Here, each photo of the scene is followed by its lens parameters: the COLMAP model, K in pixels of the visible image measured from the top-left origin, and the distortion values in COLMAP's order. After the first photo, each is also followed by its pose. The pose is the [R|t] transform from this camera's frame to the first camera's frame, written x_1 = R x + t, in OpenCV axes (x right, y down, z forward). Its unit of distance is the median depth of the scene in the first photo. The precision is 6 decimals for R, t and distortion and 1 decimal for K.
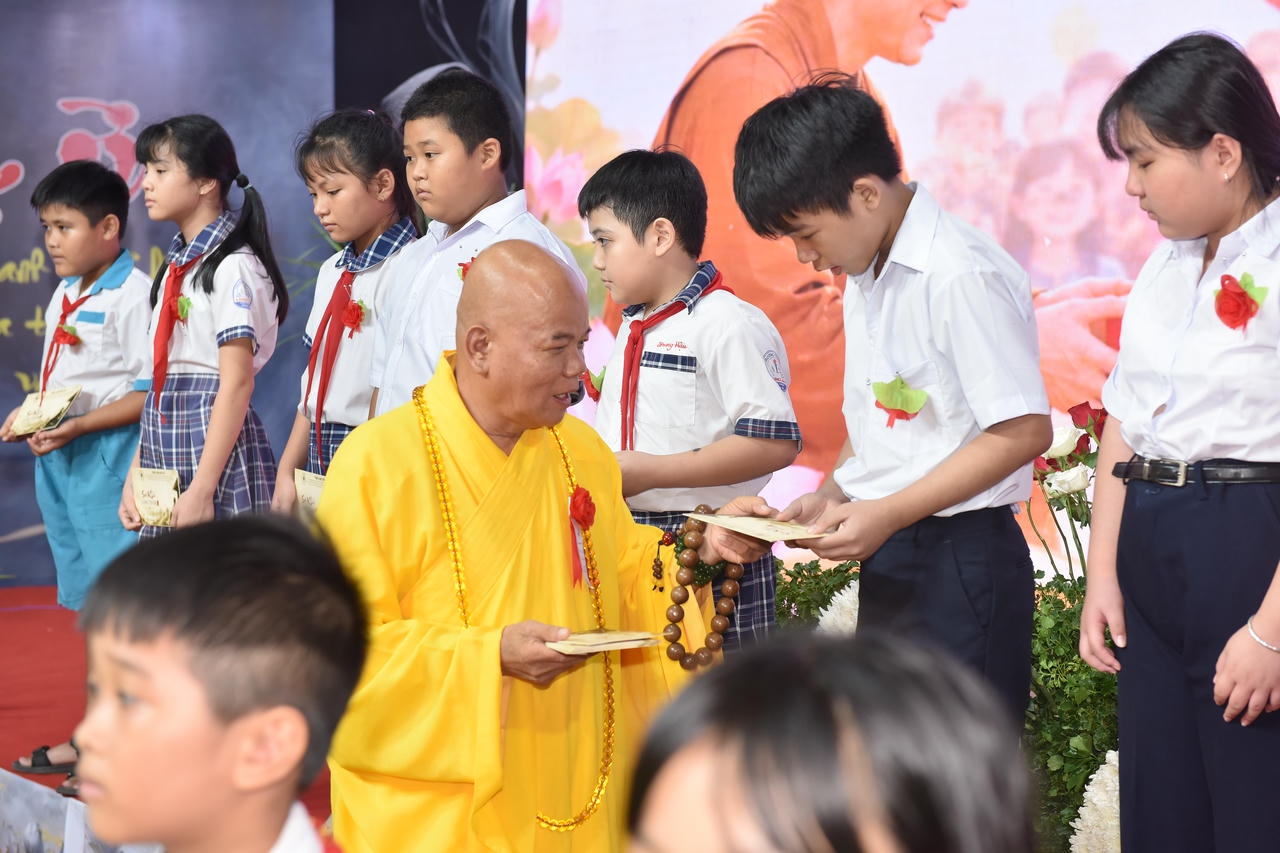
lens RADIAL K [[2534.9, 0, 680.6], [0, 2534.9, 358.4], [0, 0, 1]] dist [0.063995, 0.000000]
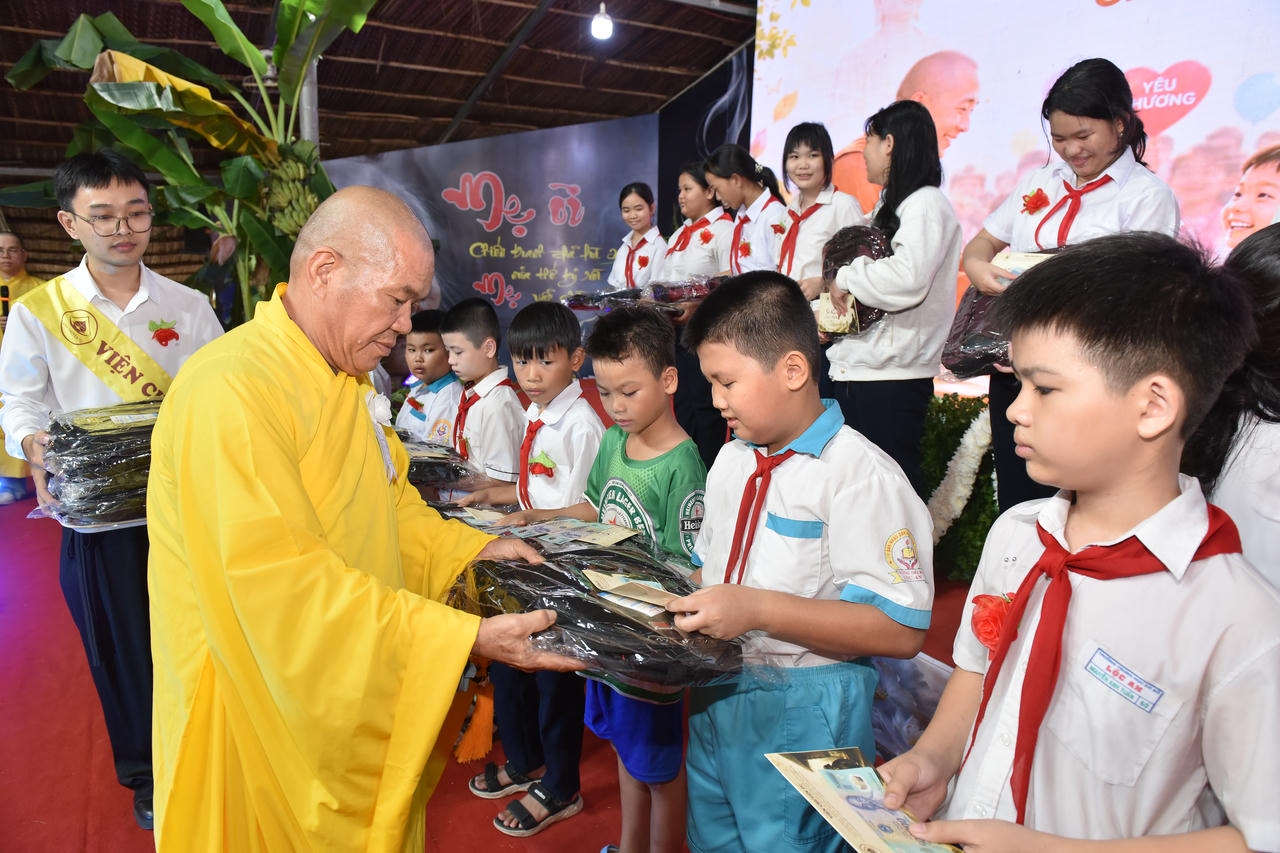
lens RADIAL K [[871.5, 0, 642.7], [0, 871.5, 422.6], [0, 0, 1]] dist [-0.053836, -0.001025]
pose [[0.993145, 0.029109, -0.113205, -0.081902], [-0.011230, 0.987776, 0.155476, -0.001216], [0.116347, -0.153139, 0.981332, 0.207939]]
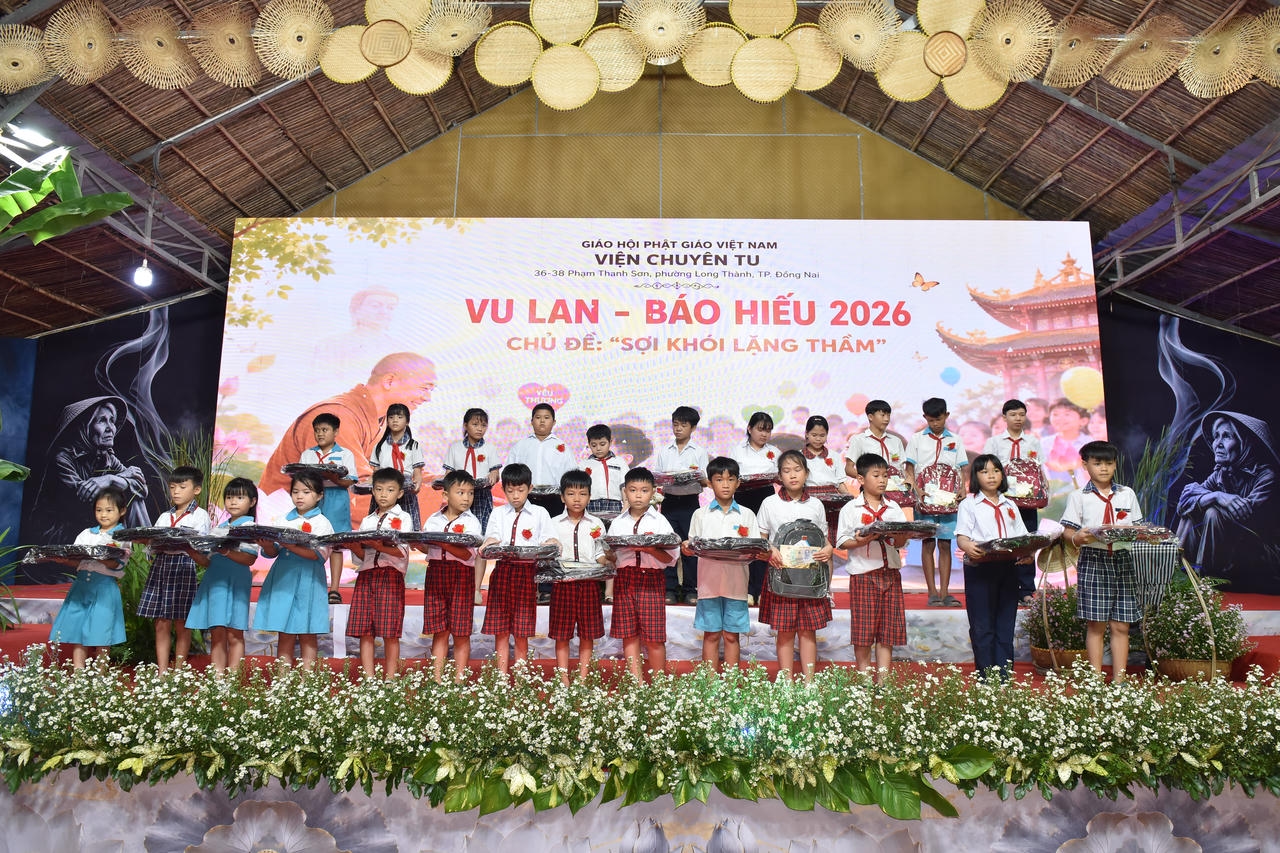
lens RADIAL K [[871.5, 0, 647.3], [0, 871.5, 427.7], [0, 0, 1]] dist [-0.053836, -0.001025]
pose [[0.604810, 0.107971, 0.789017, -0.742183], [0.012893, 0.989309, -0.145262, 0.094236], [-0.796266, 0.098029, 0.596952, -0.009241]]
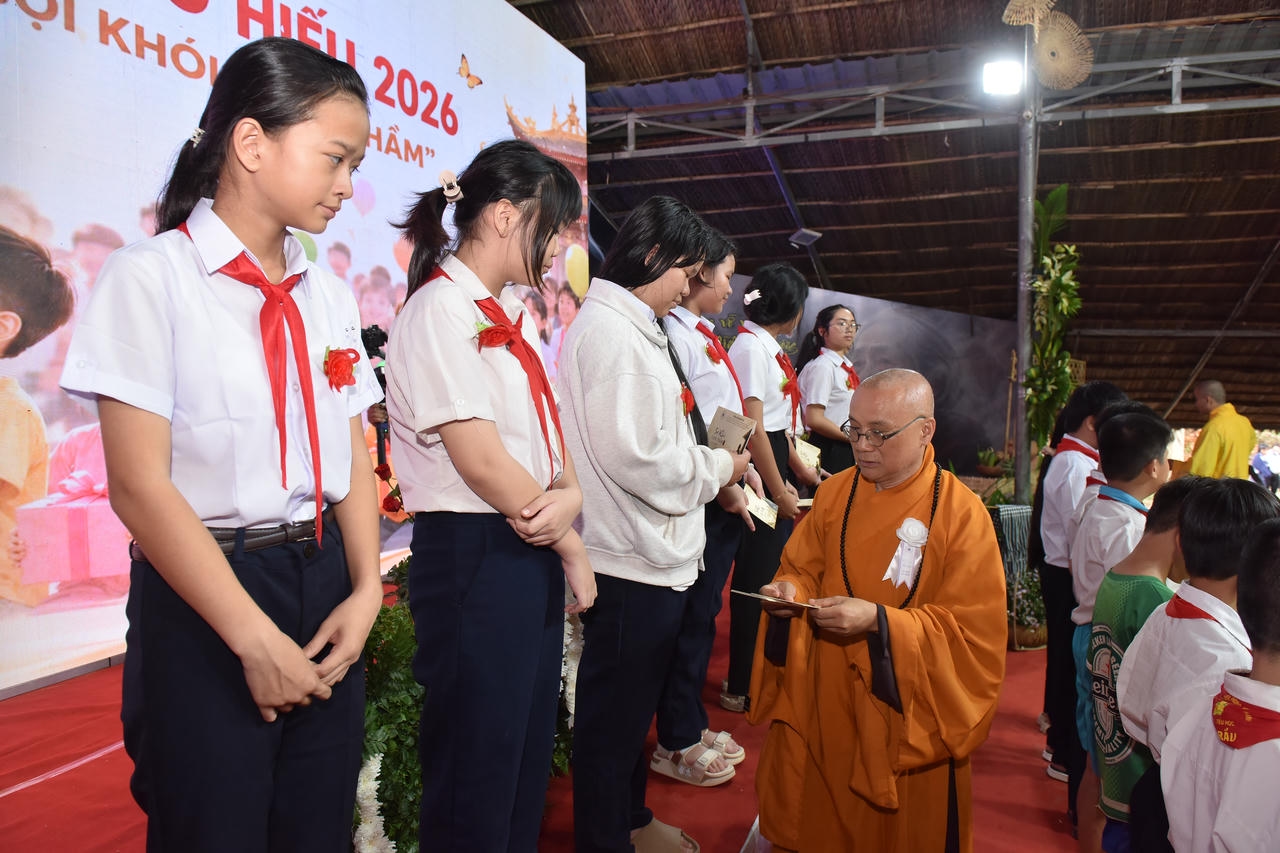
lens RADIAL K [[871.5, 0, 653.4], [0, 871.5, 425.4], [0, 0, 1]] dist [-0.053836, -0.001025]
pose [[-0.539916, -0.048927, 0.840295, -0.265073], [0.004262, 0.998137, 0.060856, -0.025615], [-0.841708, 0.036438, -0.538702, 0.771804]]
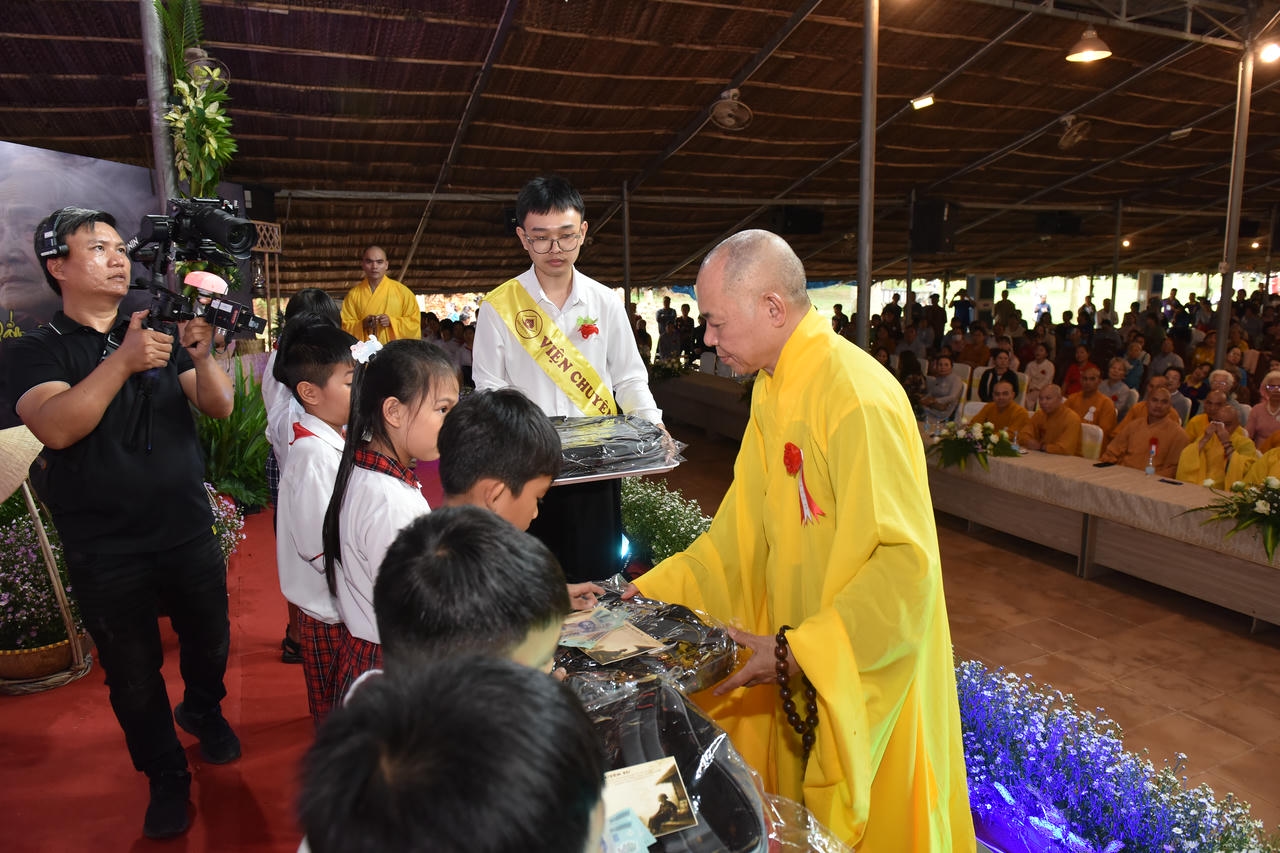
lens RADIAL K [[871.5, 0, 650.3], [0, 871.5, 433.2], [0, 0, 1]] dist [-0.053836, -0.001025]
pose [[-0.977933, -0.037114, 0.205594, -0.233651], [0.009070, 0.975624, 0.219263, -0.016304], [-0.208720, 0.216289, -0.953758, 0.553497]]
